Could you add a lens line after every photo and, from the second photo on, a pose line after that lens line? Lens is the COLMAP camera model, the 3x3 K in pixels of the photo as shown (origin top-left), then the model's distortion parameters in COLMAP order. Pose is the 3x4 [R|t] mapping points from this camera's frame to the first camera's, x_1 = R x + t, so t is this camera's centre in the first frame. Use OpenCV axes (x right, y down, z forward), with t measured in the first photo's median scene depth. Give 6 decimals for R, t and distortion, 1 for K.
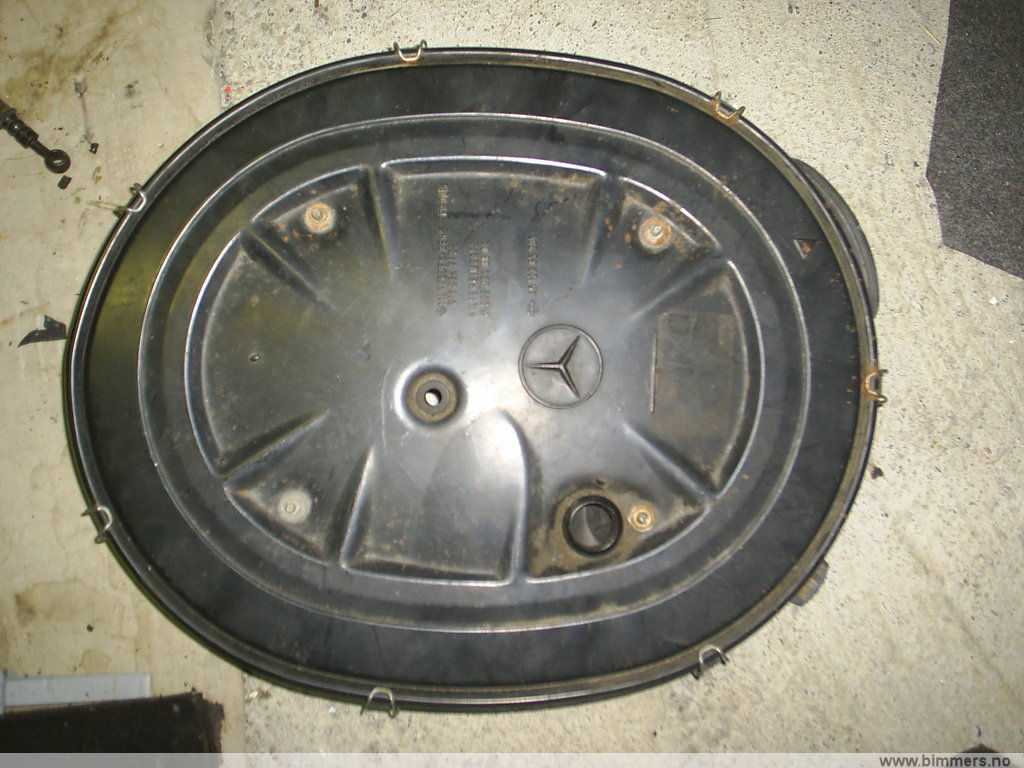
lens RADIAL K [[918.3, 0, 506.7], [0, 918.3, 361.8], [0, 0, 1]] dist [0.119734, -0.259501]
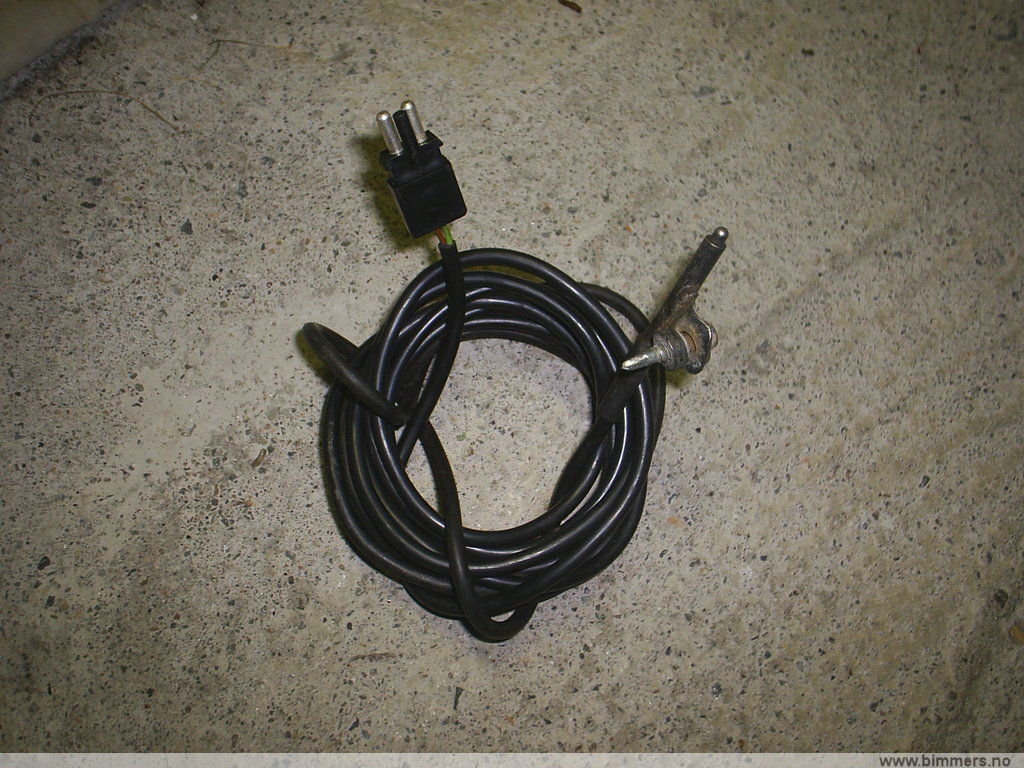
lens RADIAL K [[918.3, 0, 514.8], [0, 918.3, 364.8], [0, 0, 1]] dist [0.119734, -0.259501]
pose [[0.649294, 0.743498, -0.160085, 0.081178], [-0.760318, 0.639617, -0.113166, -0.013126], [0.018254, 0.195194, 0.980595, 0.515142]]
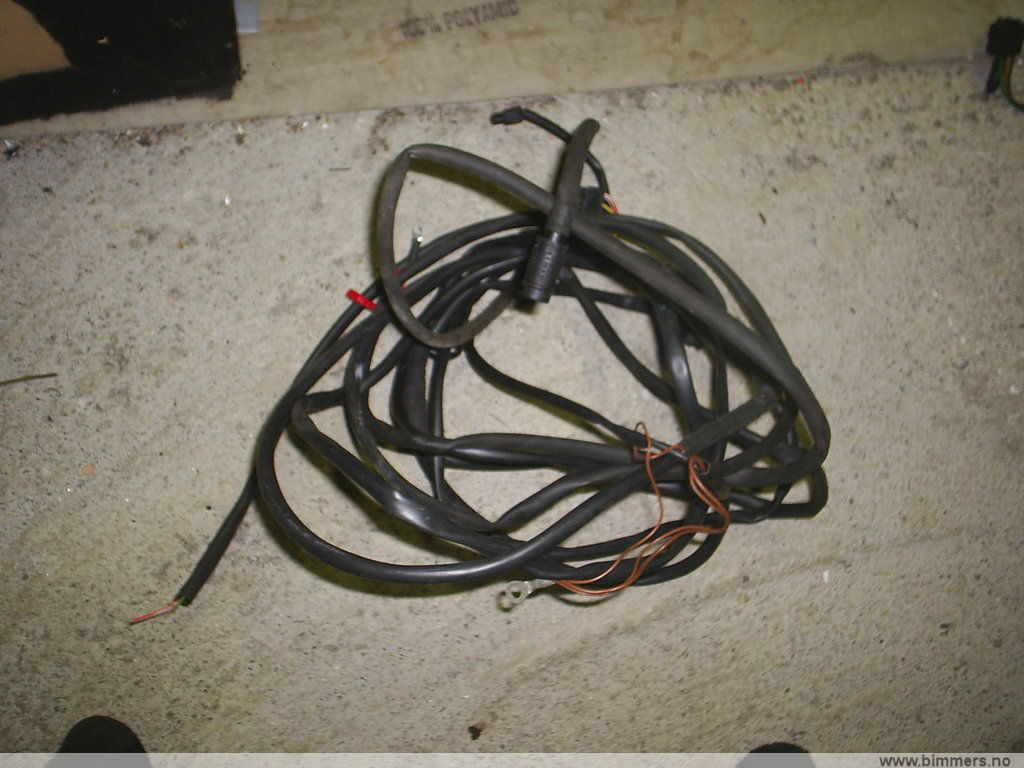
lens RADIAL K [[927.9, 0, 519.7], [0, 927.9, 365.6], [0, 0, 1]] dist [0.119749, -0.257798]
pose [[0.058766, 0.988657, -0.138219, 0.152765], [-0.997763, 0.062589, 0.023472, 0.024732], [0.031857, 0.136530, 0.990124, -0.024775]]
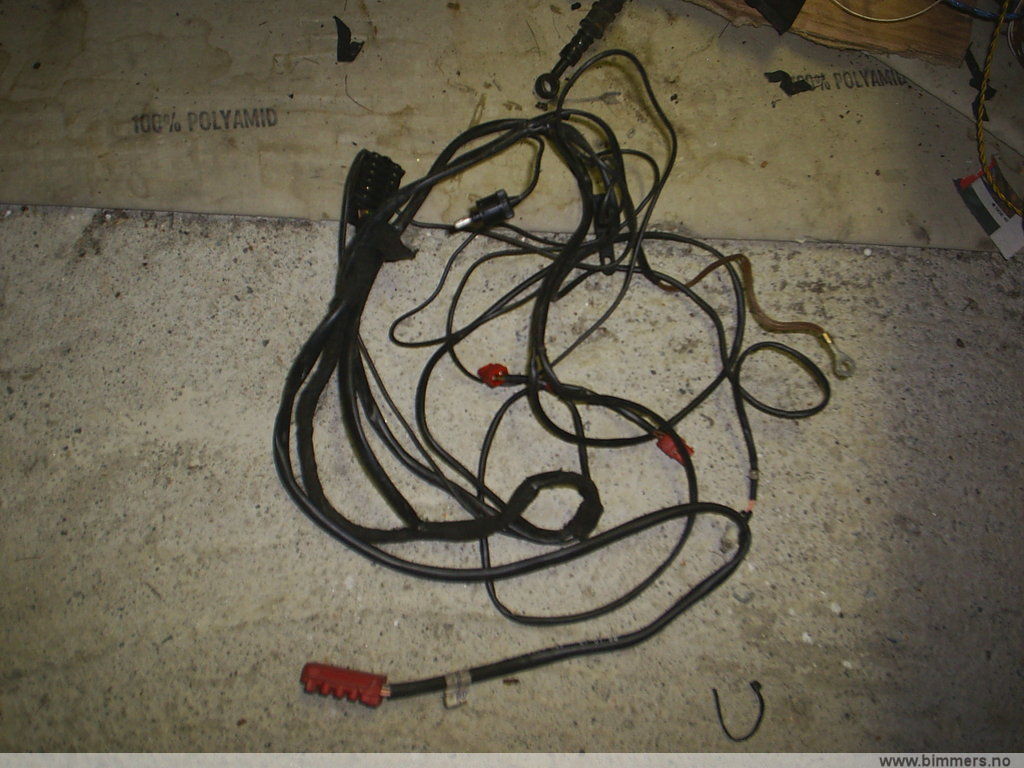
lens RADIAL K [[931.5, 0, 518.6], [0, 931.5, 365.3], [0, 0, 1]] dist [0.122682, -0.264596]
pose [[-0.077662, 0.960778, -0.266222, 0.076265], [-0.996762, -0.069239, 0.040895, -0.260054], [0.020858, 0.268536, 0.963044, 0.131519]]
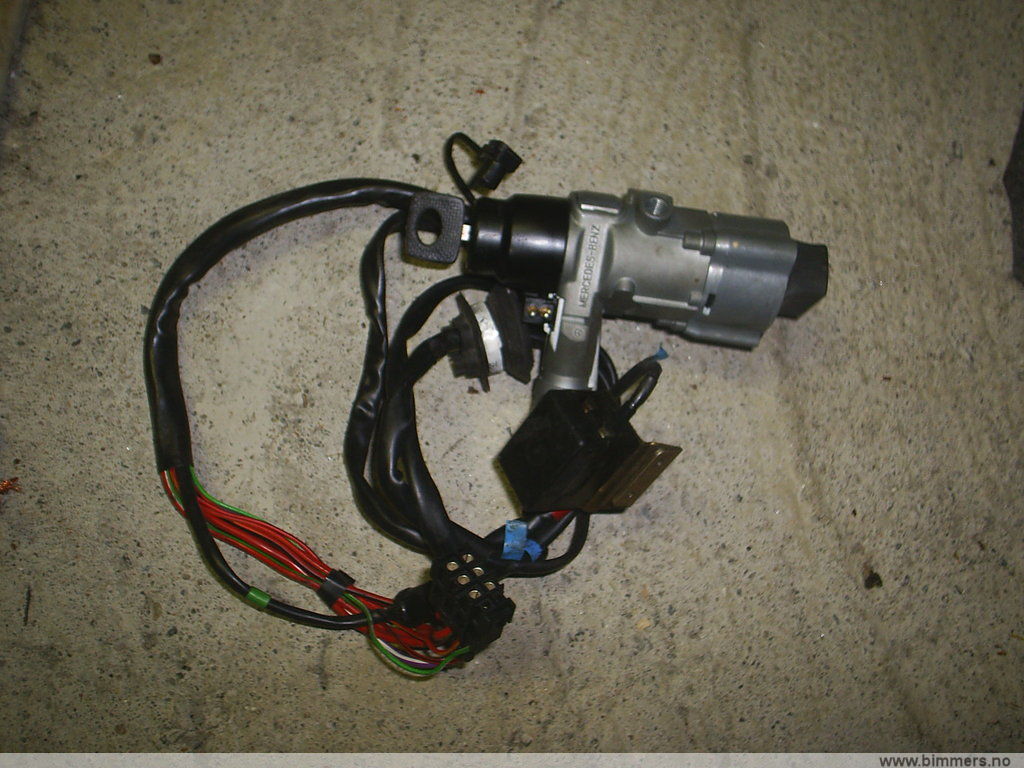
lens RADIAL K [[925.6, 0, 511.3], [0, 925.6, 364.4], [0, 0, 1]] dist [0.117799, -0.261740]
pose [[0.983791, 0.176598, 0.031129, 0.080655], [-0.175660, 0.983973, -0.030678, 0.029223], [-0.036048, 0.024713, 0.999044, 0.300198]]
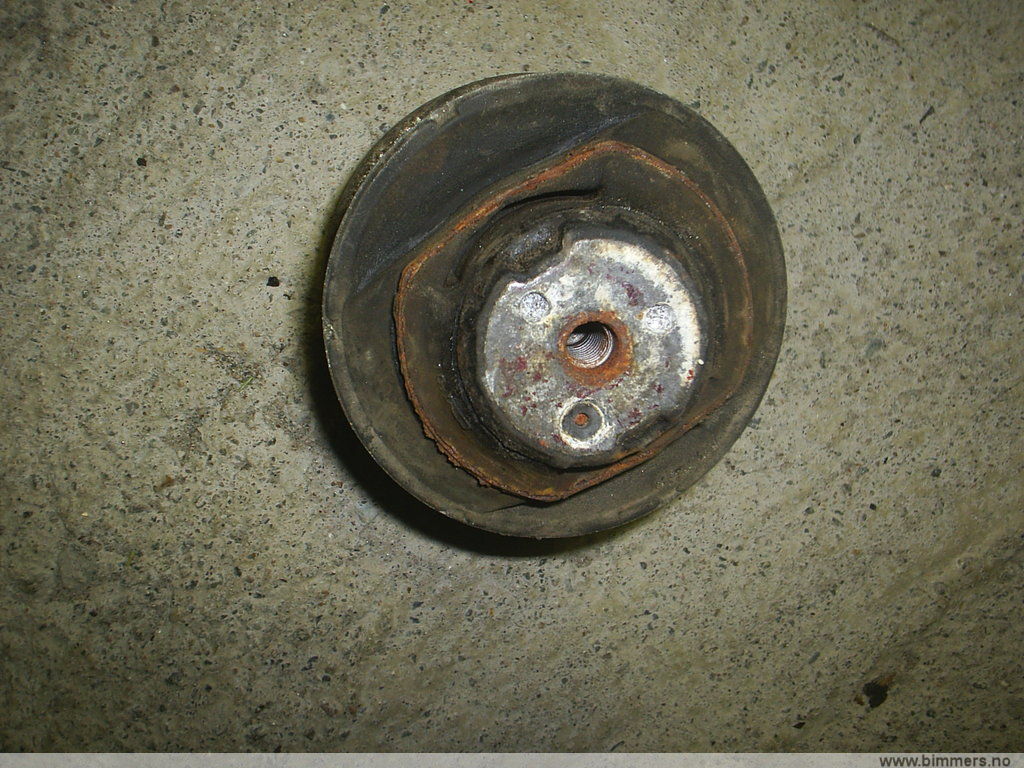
lens RADIAL K [[922.7, 0, 520.1], [0, 922.7, 362.9], [0, 0, 1]] dist [0.118868, -0.262242]
pose [[0.147976, 0.987674, 0.051016, 0.175371], [-0.988471, 0.146028, 0.040017, 0.249240], [0.032074, -0.056349, 0.997896, 0.513897]]
